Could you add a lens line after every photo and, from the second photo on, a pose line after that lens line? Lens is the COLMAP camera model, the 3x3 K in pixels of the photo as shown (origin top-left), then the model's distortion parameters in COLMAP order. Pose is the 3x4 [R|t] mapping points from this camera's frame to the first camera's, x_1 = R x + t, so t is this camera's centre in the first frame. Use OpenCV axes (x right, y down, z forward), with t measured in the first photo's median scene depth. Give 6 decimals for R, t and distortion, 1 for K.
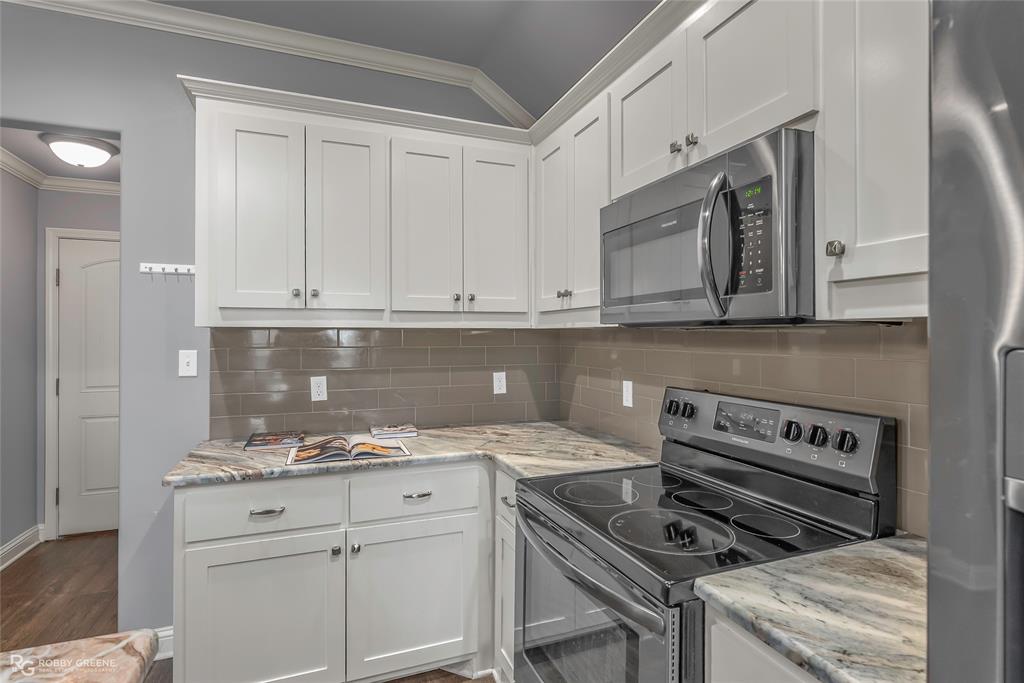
lens RADIAL K [[497.2, 0, 522.6], [0, 497.2, 335.1], [0, 0, 1]] dist [-0.000572, 0.000469]
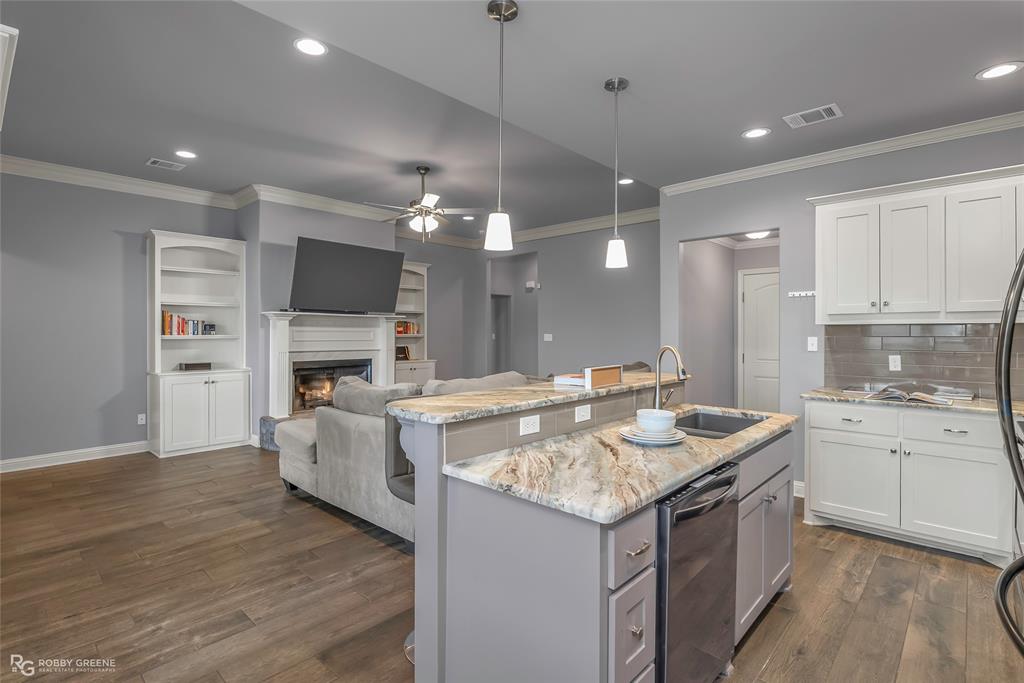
lens RADIAL K [[497.2, 0, 512.0], [0, 497.2, 333.9], [0, 0, 1]] dist [-0.000572, 0.000469]
pose [[0.420802, 0.004399, -0.907142, 0.616006], [0.001806, 0.999982, 0.005687, 0.006592], [0.907151, -0.004032, 0.420786, -0.912025]]
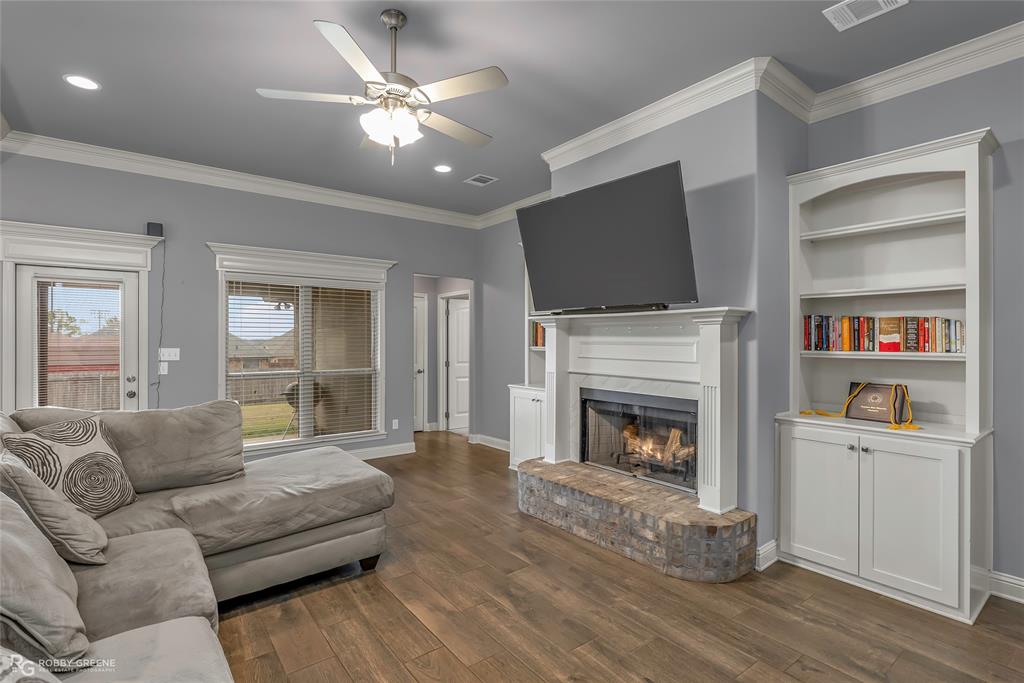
lens RADIAL K [[497.2, 0, 513.1], [0, 497.2, 333.2], [0, 0, 1]] dist [-0.000572, 0.000469]
pose [[-0.963071, -0.004185, -0.269216, -2.046647], [0.000110, 0.999873, -0.015935, -0.002615], [0.269248, -0.015376, -0.962948, 1.223726]]
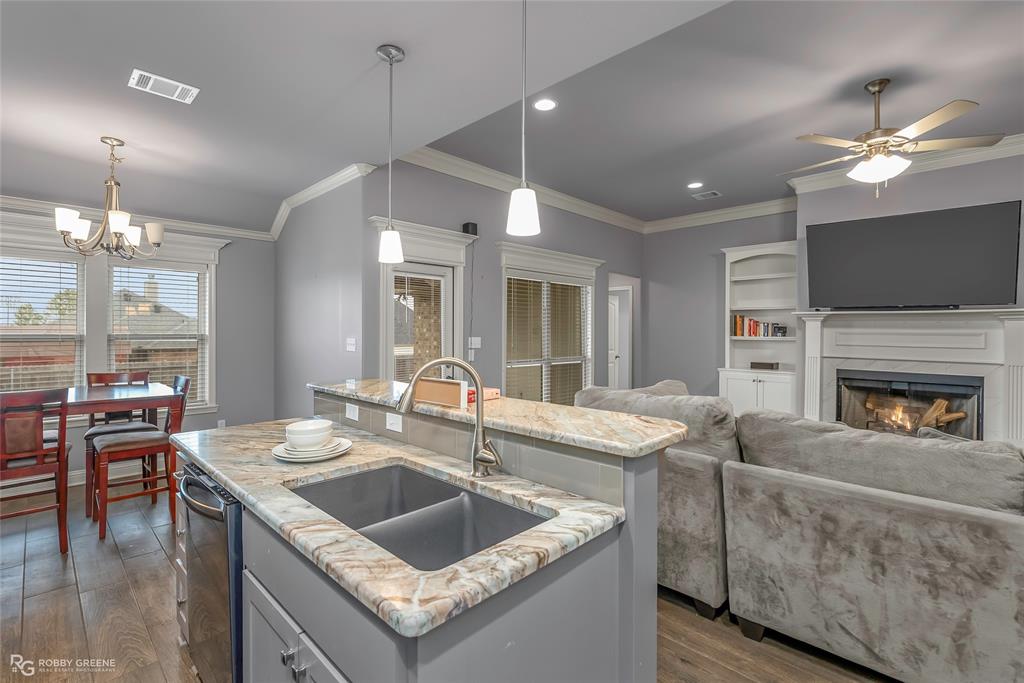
lens RADIAL K [[469.9, 0, 514.2], [0, 469.9, 332.2], [0, 0, 1]] dist [-0.005002, 0.001705]
pose [[-0.911966, -0.002497, -0.410258, -0.212463], [-0.003130, 0.999995, 0.000872, 0.001801], [0.410254, 0.002080, -0.911969, 0.810098]]
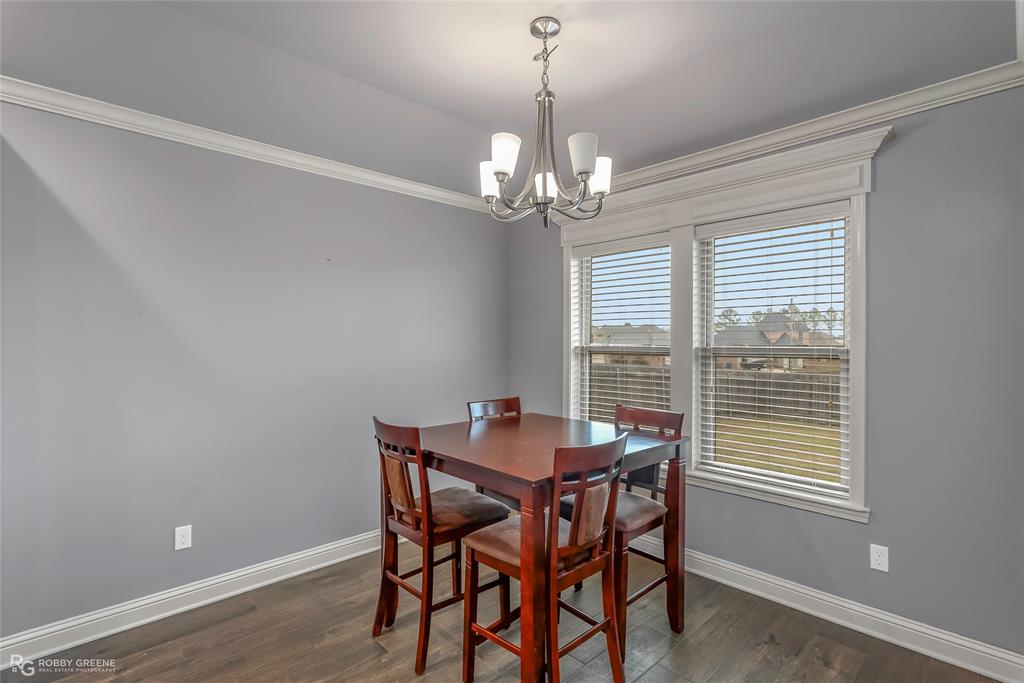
lens RADIAL K [[497.2, 0, 511.4], [0, 497.2, 334.9], [0, 0, 1]] dist [-0.000572, 0.000469]
pose [[-0.365091, -0.002804, 0.930968, -0.587560], [-0.011920, 0.999928, -0.001663, -0.006911], [-0.930896, -0.011704, -0.365098, -0.974706]]
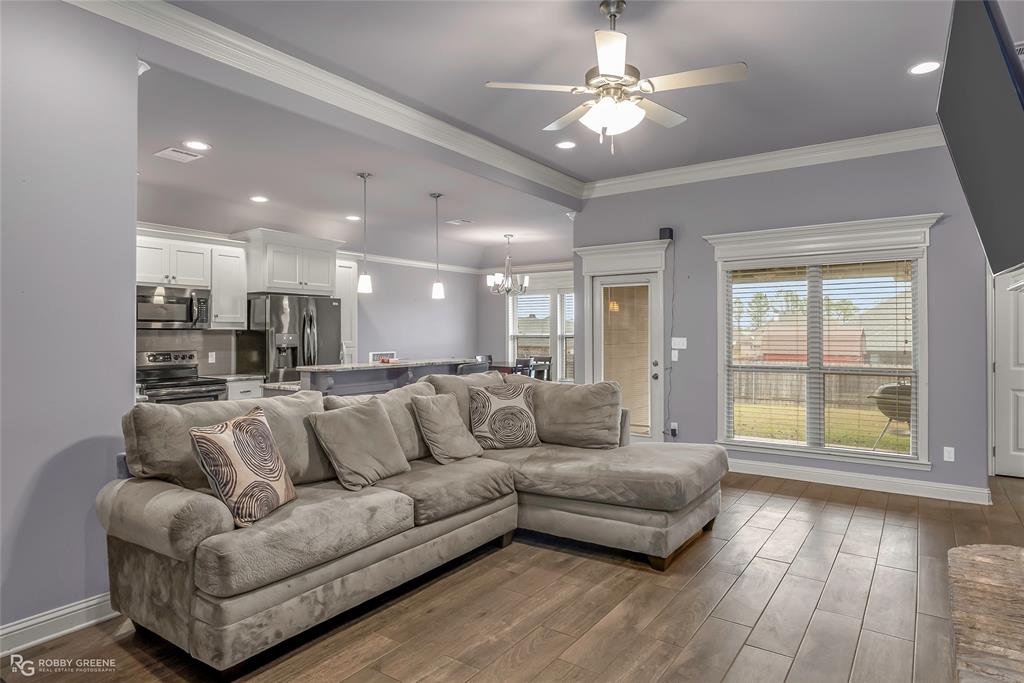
lens RADIAL K [[590.2, 0, 516.6], [0, 590.2, 328.4], [0, 0, 1]] dist [0.001744, 0.000924]
pose [[-0.543926, 0.005546, 0.839115, -3.311709], [0.000629, 0.999981, -0.006201, 0.000880], [-0.839133, -0.002845, -0.543919, 0.905153]]
